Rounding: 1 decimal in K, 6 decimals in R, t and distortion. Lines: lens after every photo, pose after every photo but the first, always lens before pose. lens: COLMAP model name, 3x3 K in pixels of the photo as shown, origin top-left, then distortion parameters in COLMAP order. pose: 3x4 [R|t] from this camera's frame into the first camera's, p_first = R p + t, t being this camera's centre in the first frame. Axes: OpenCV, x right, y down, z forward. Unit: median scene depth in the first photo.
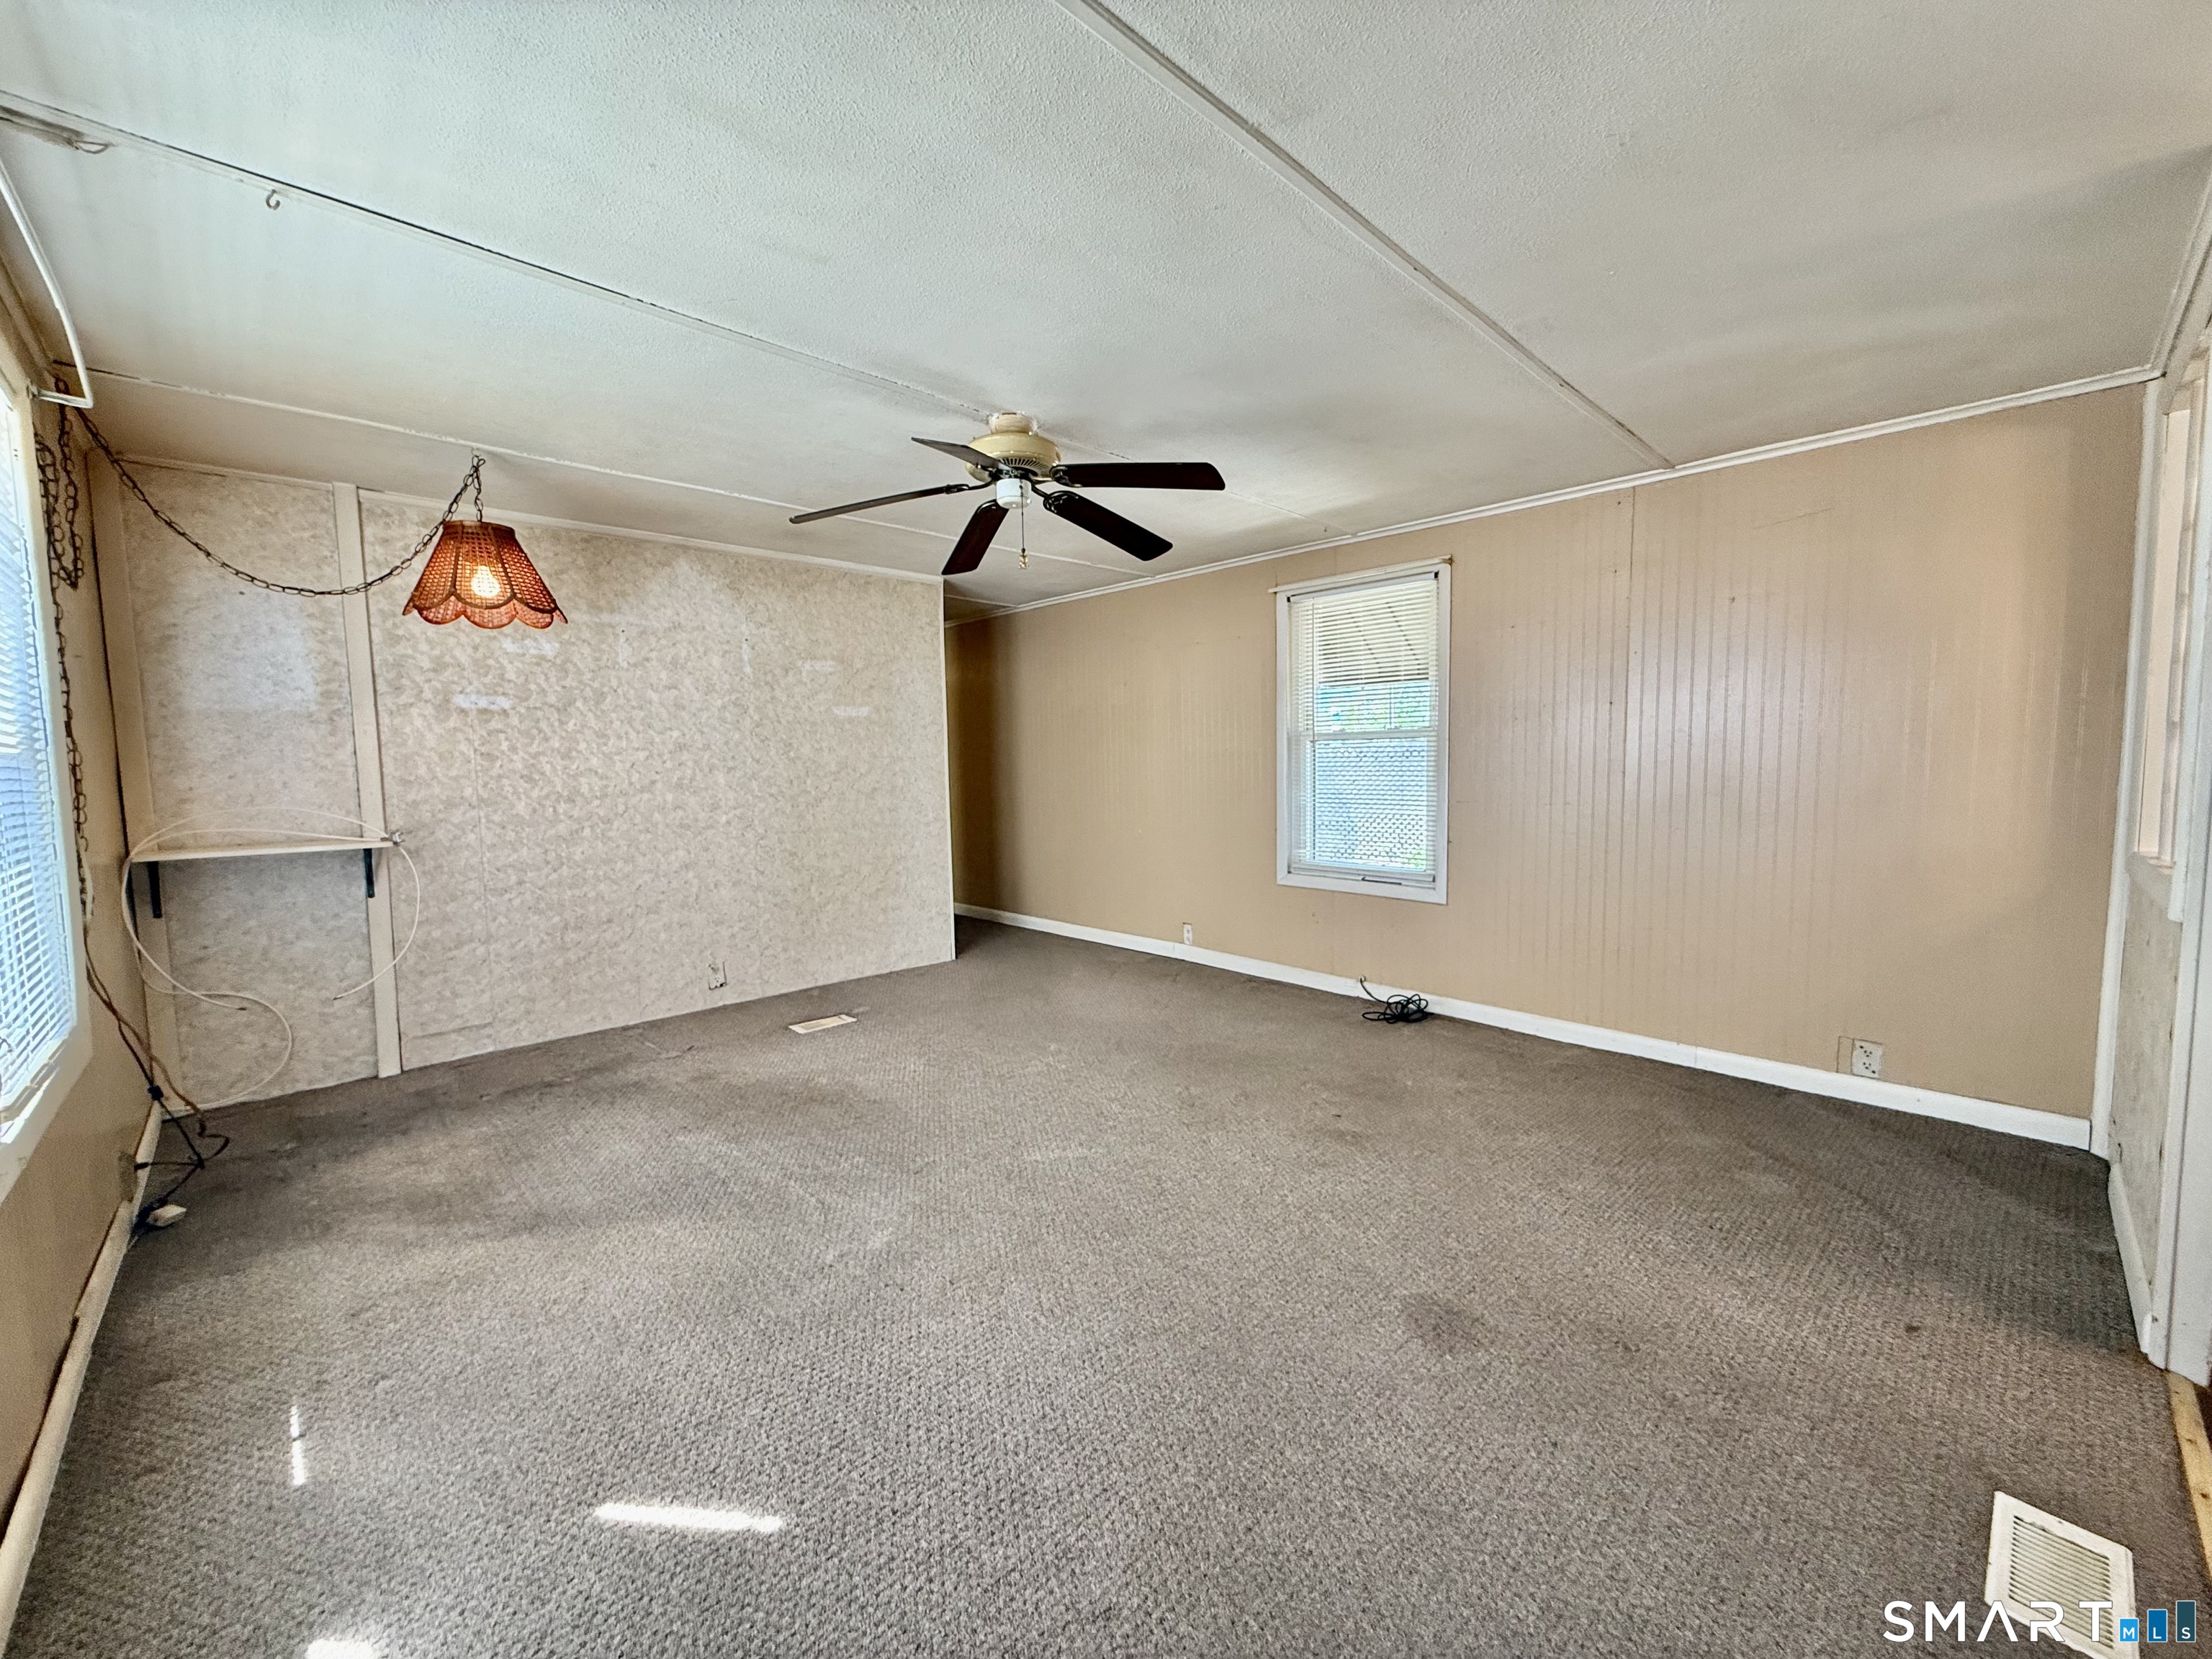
lens RADIAL K [[884.2, 0, 1104.7], [0, 884.2, 829.4], [0, 0, 1]] dist [0.000535, -0.000708]
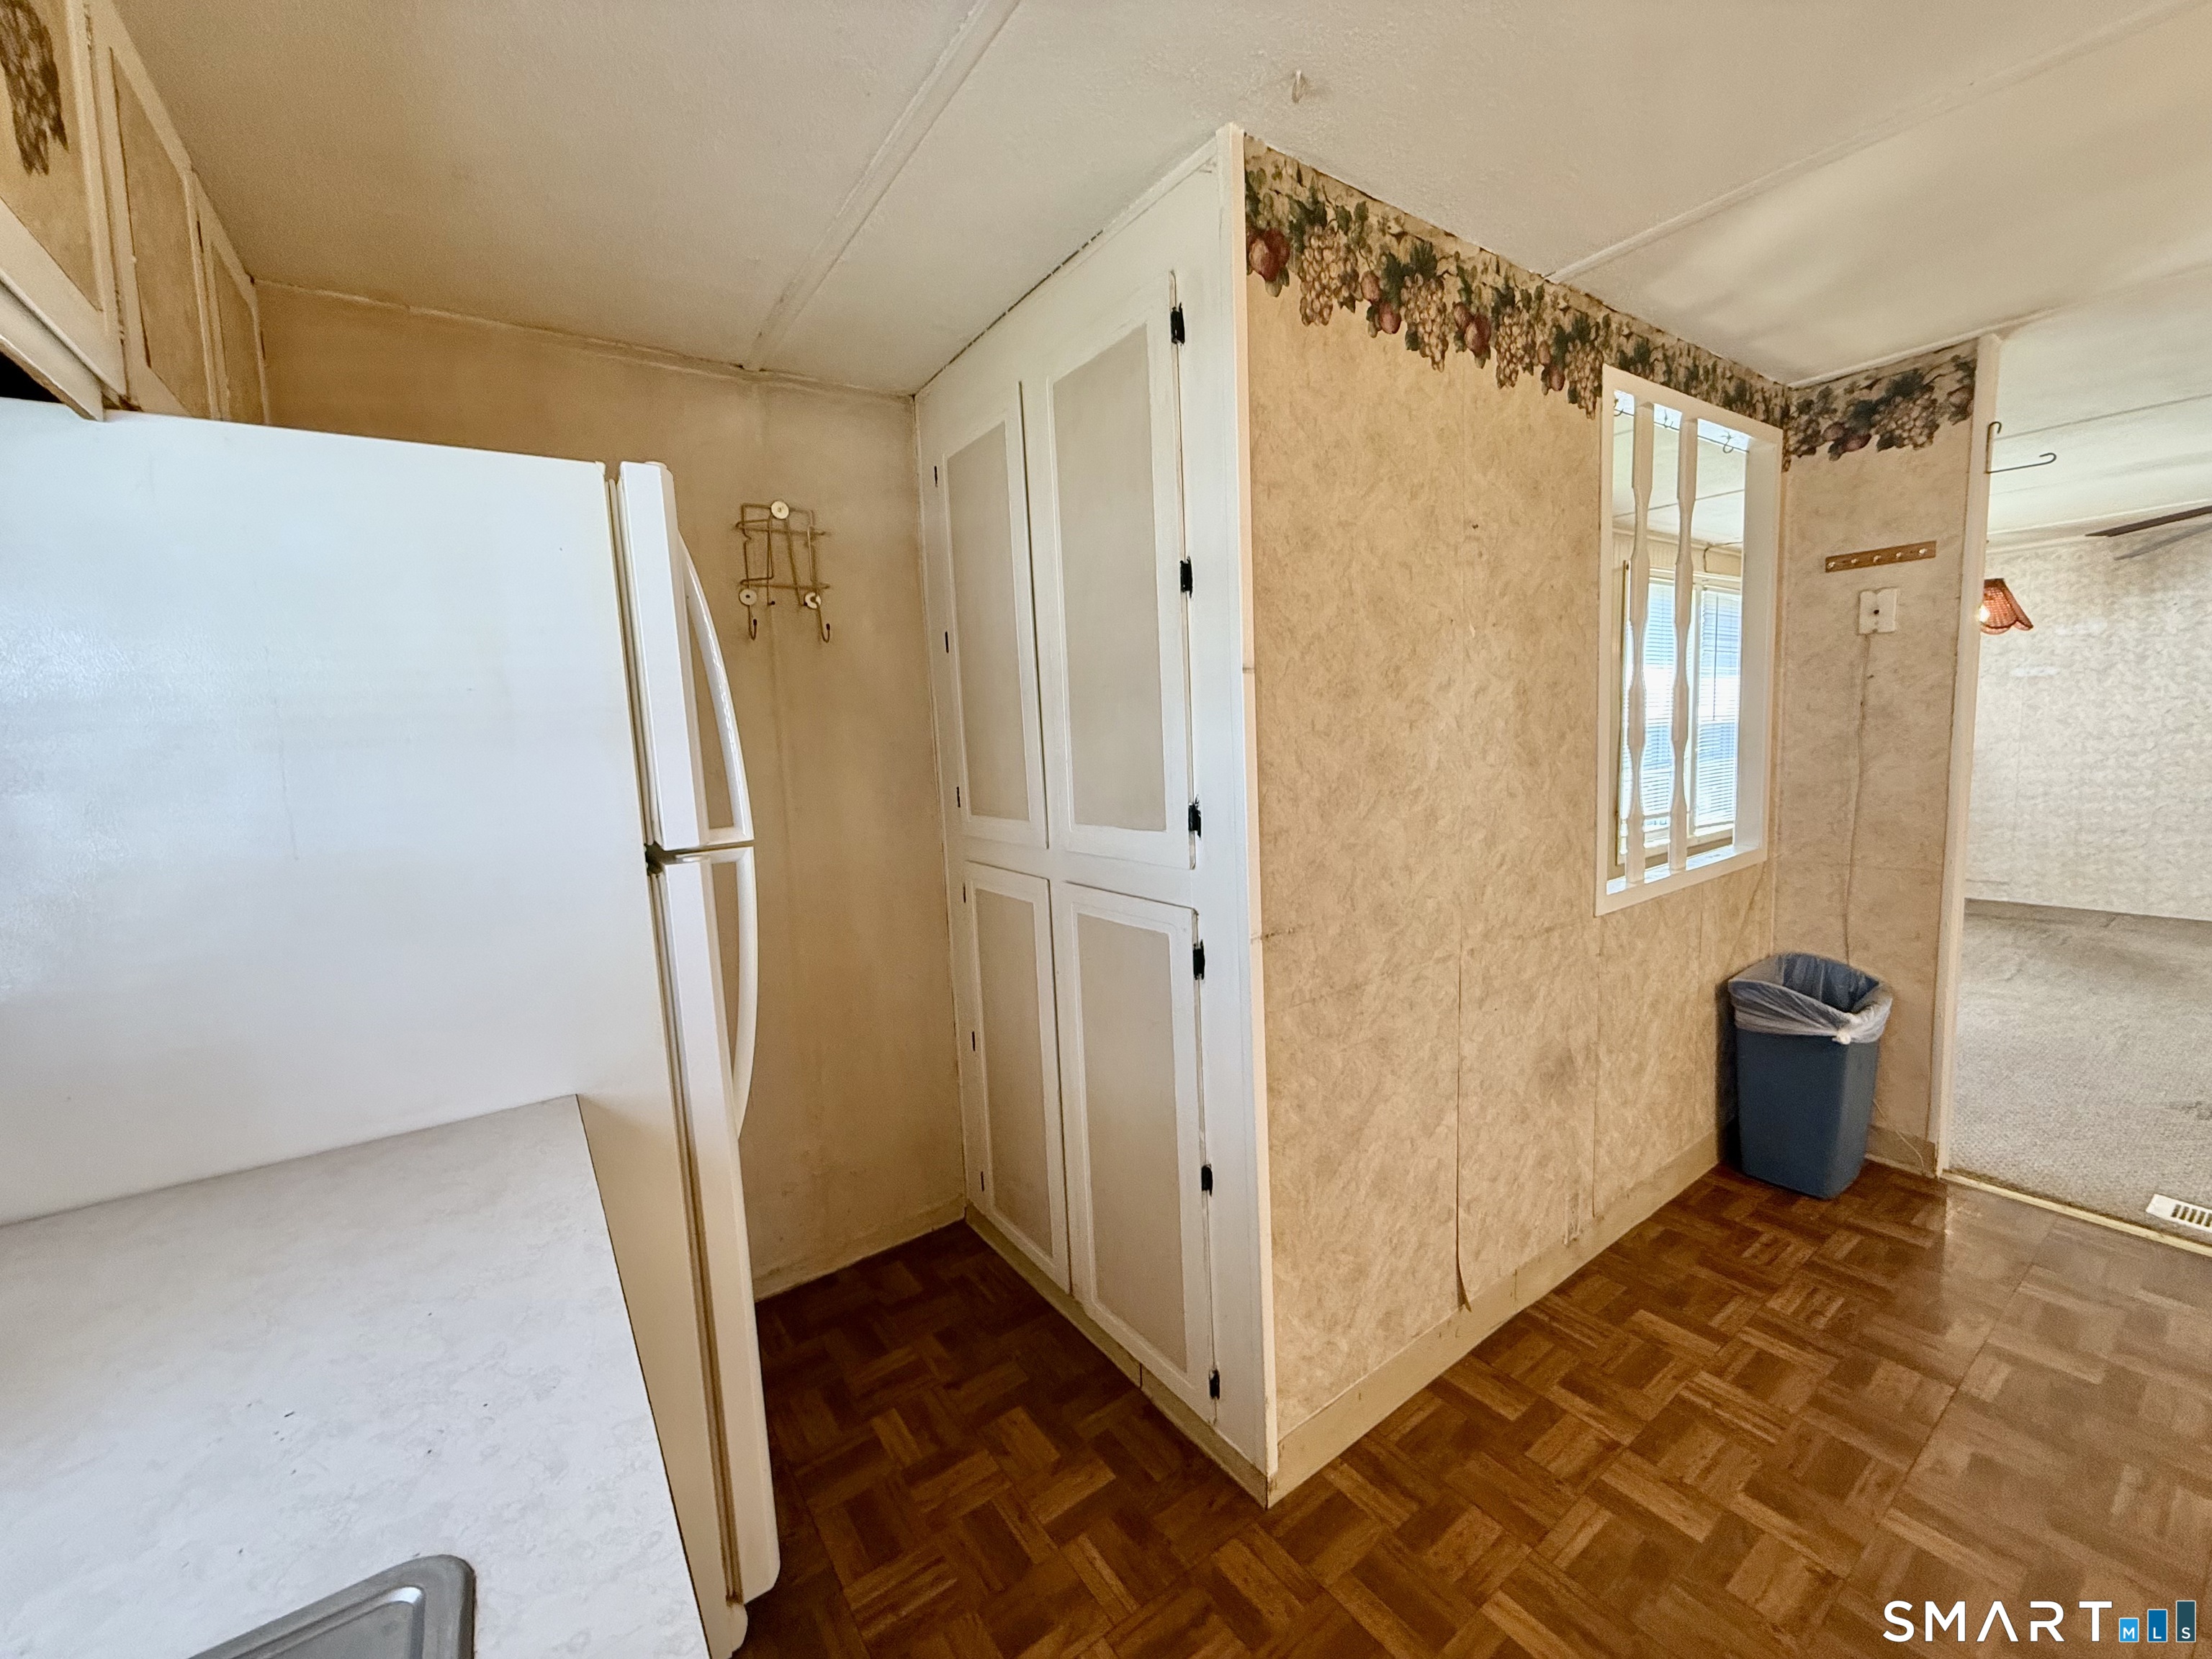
lens RADIAL K [[884.2, 0, 1094.8], [0, 884.2, 827.8], [0, 0, 1]] dist [0.000535, -0.000708]
pose [[-0.151002, 0.131905, -0.979694, 0.977695], [-0.031426, 0.989916, 0.138125, -0.034934], [0.988034, 0.051645, -0.145334, -0.325954]]
